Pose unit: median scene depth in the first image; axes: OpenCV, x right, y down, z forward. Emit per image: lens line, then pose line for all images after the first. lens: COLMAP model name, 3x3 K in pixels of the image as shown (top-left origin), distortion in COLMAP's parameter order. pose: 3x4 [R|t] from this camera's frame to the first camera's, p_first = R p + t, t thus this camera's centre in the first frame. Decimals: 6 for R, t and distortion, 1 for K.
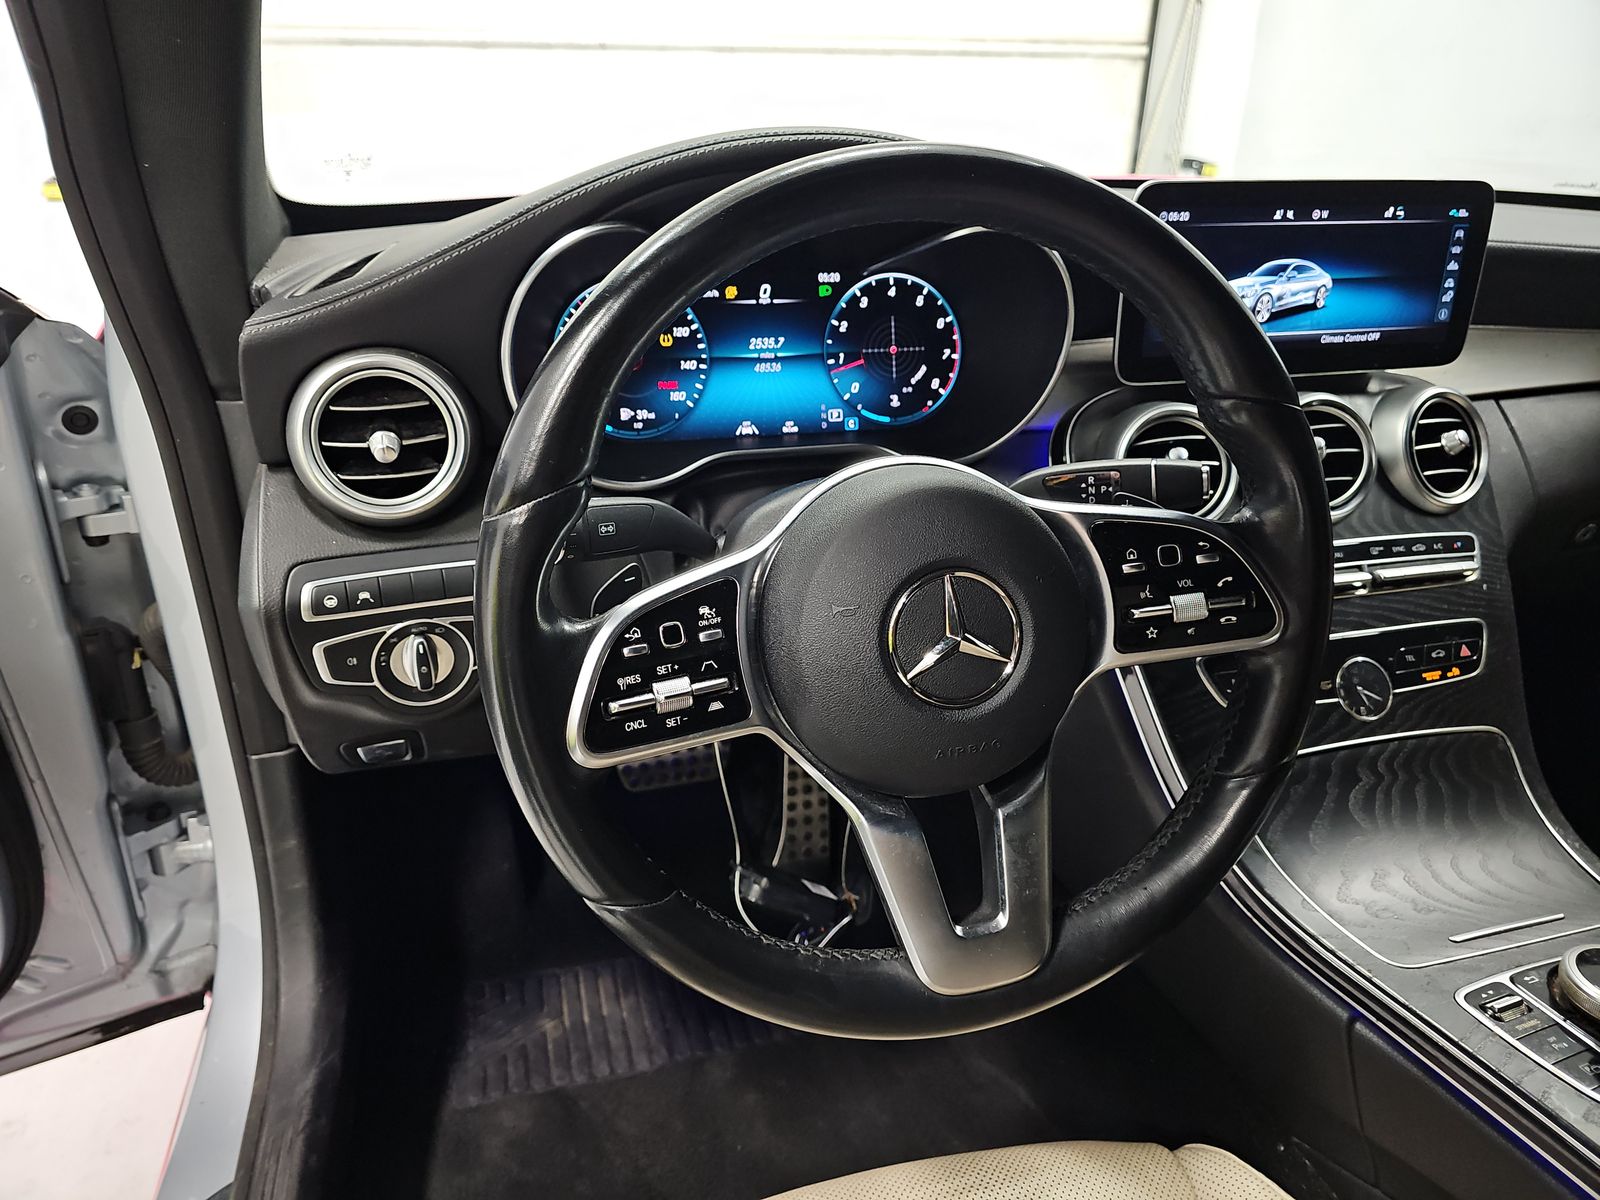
lens RADIAL K [[1120.0, 0, 785.2], [0, 1120.0, 615.6], [0, 0, 1]] dist [0.043175, -0.064259]
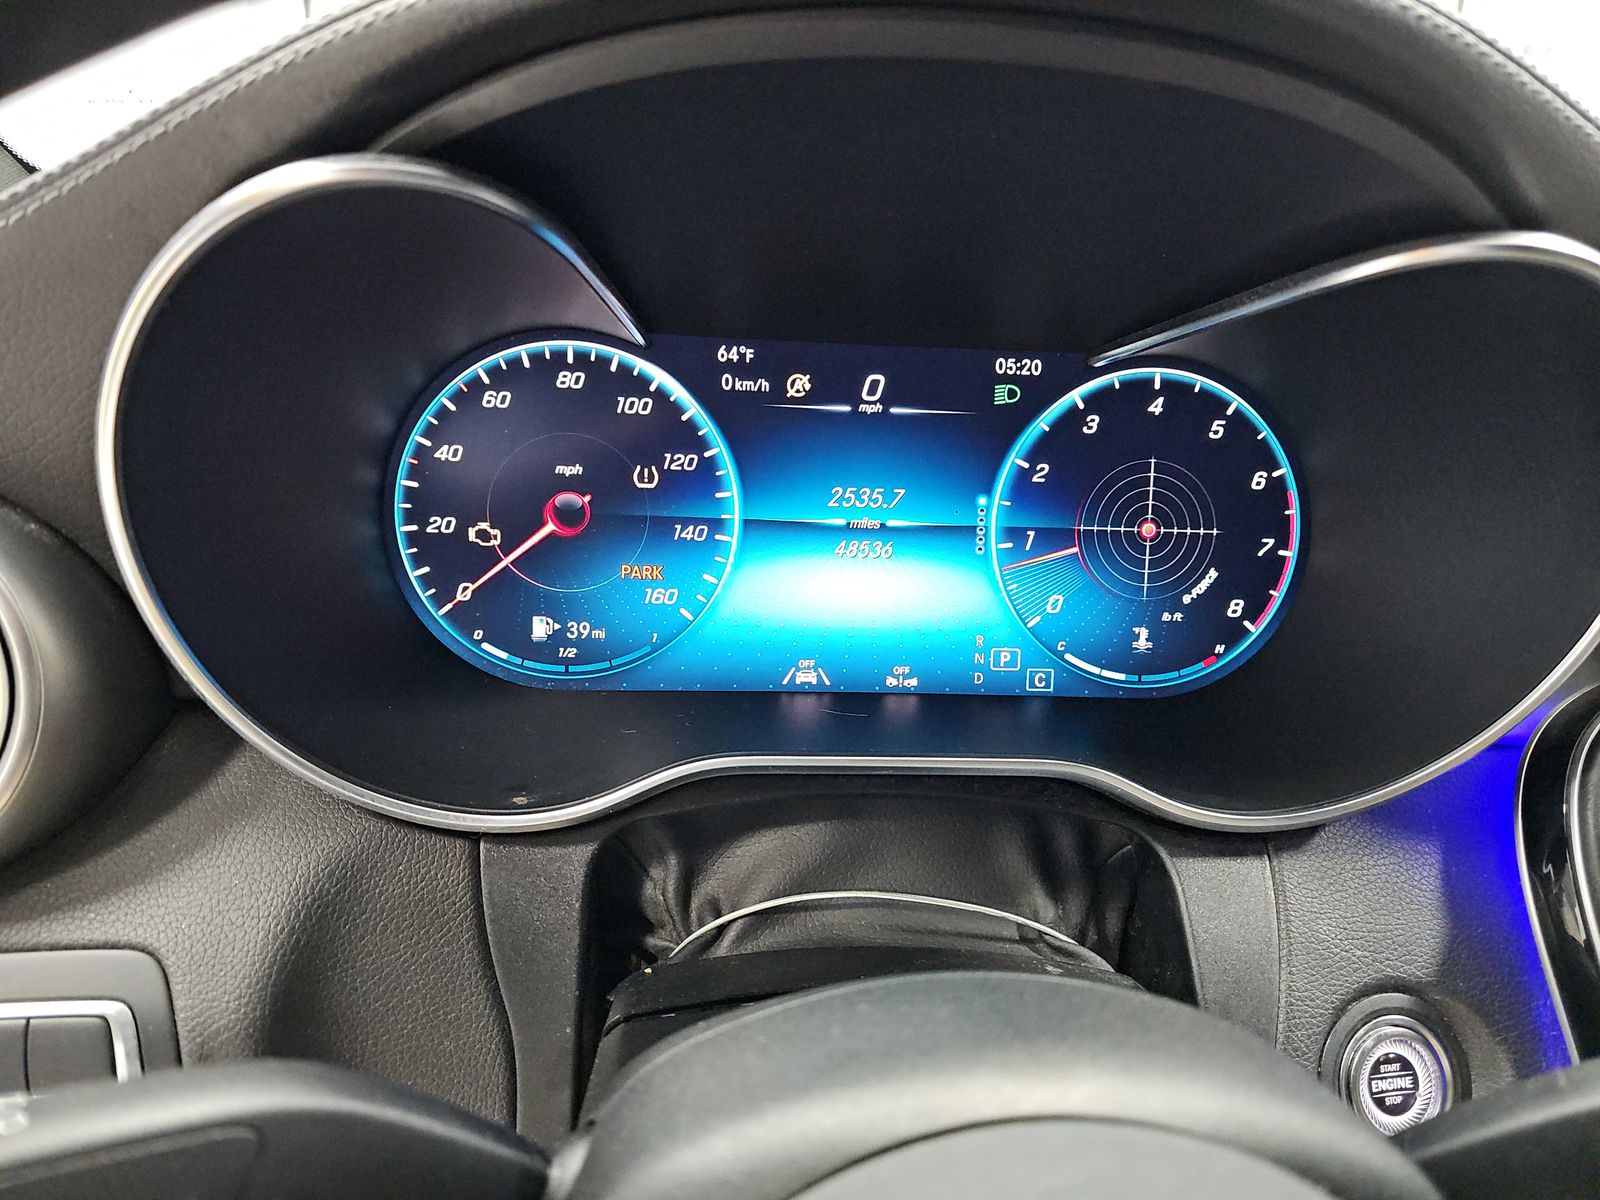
lens RADIAL K [[1120.0, 0, 801.8], [0, 1120.0, 607.8], [0, 0, 1]] dist [0.043175, -0.064259]
pose [[0.981379, 0.098347, -0.164993, 0.037627], [-0.111503, 0.991120, -0.072445, -0.161210], [0.156403, 0.089493, 0.983631, 0.546337]]
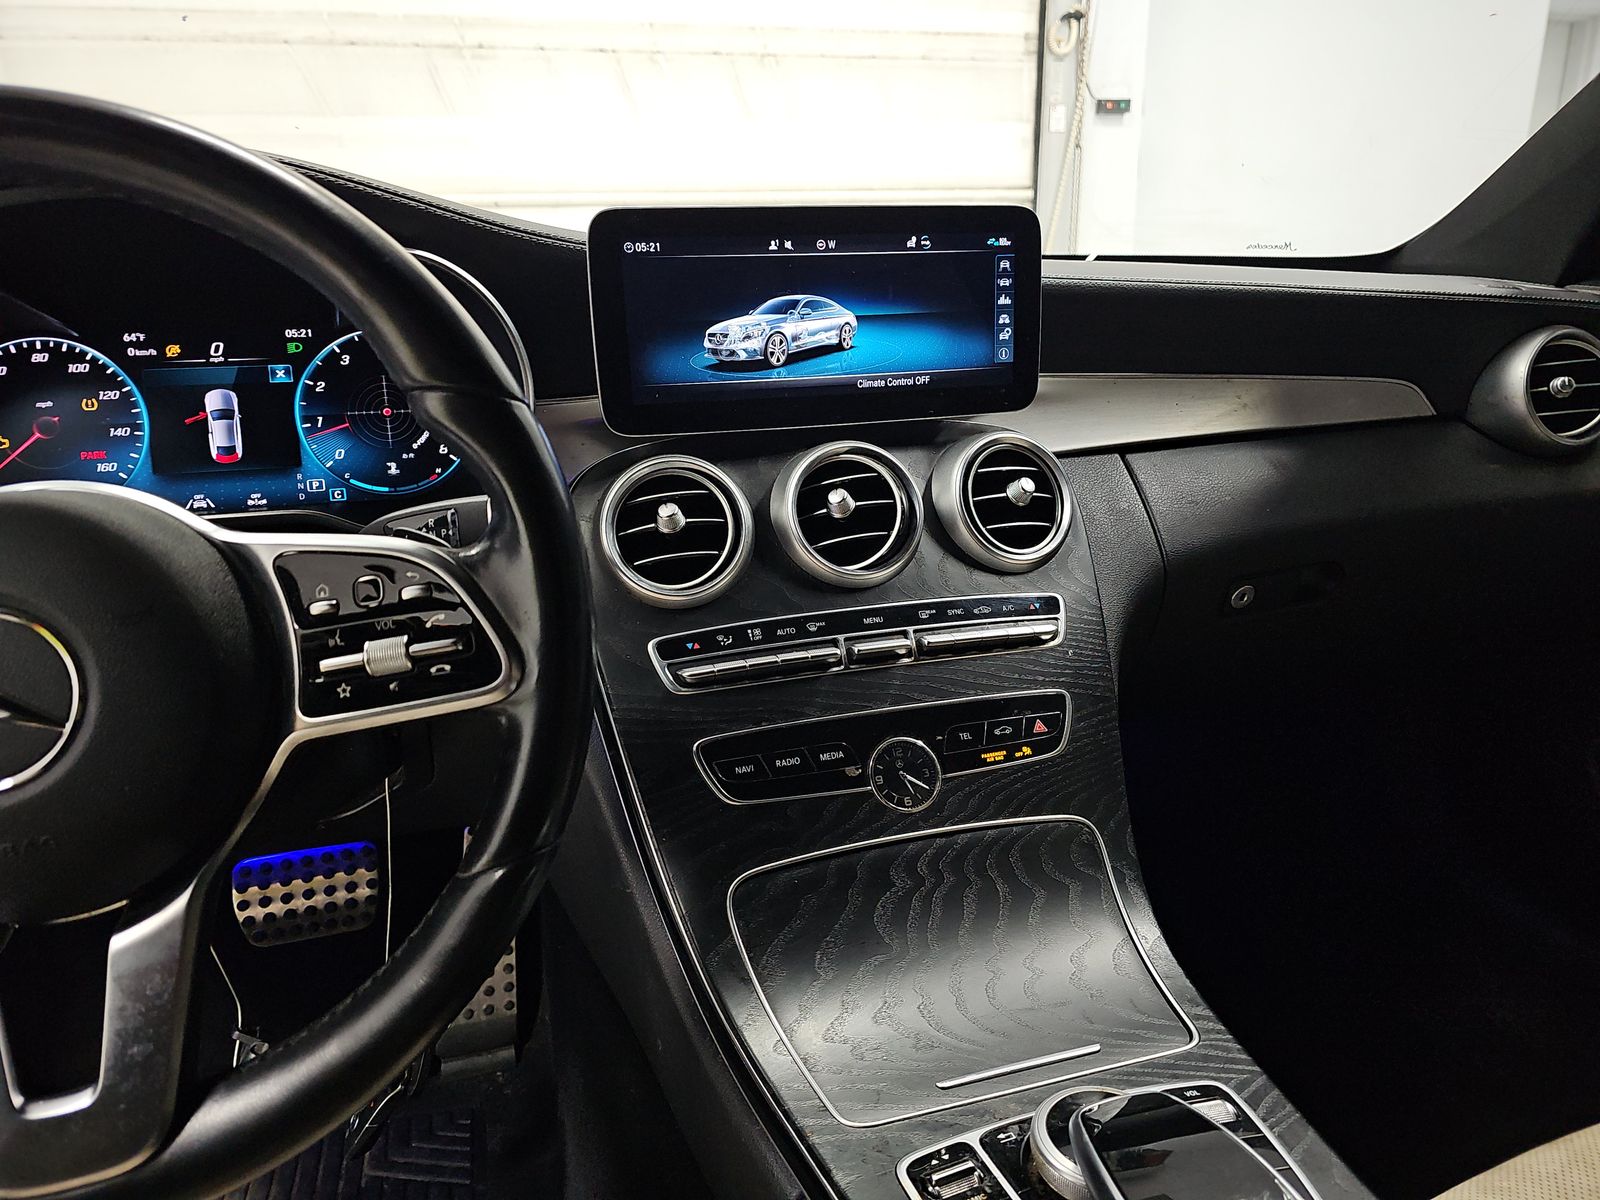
lens RADIAL K [[1120.0, 0, 800.0], [0, 1120.0, 599.7], [0, 0, 1]] dist [0.043175, -0.064259]
pose [[0.999152, -0.038762, 0.013909, 0.416235], [0.040353, 0.988933, -0.142768, 0.050786], [-0.008221, 0.143208, 0.989658, 0.146106]]
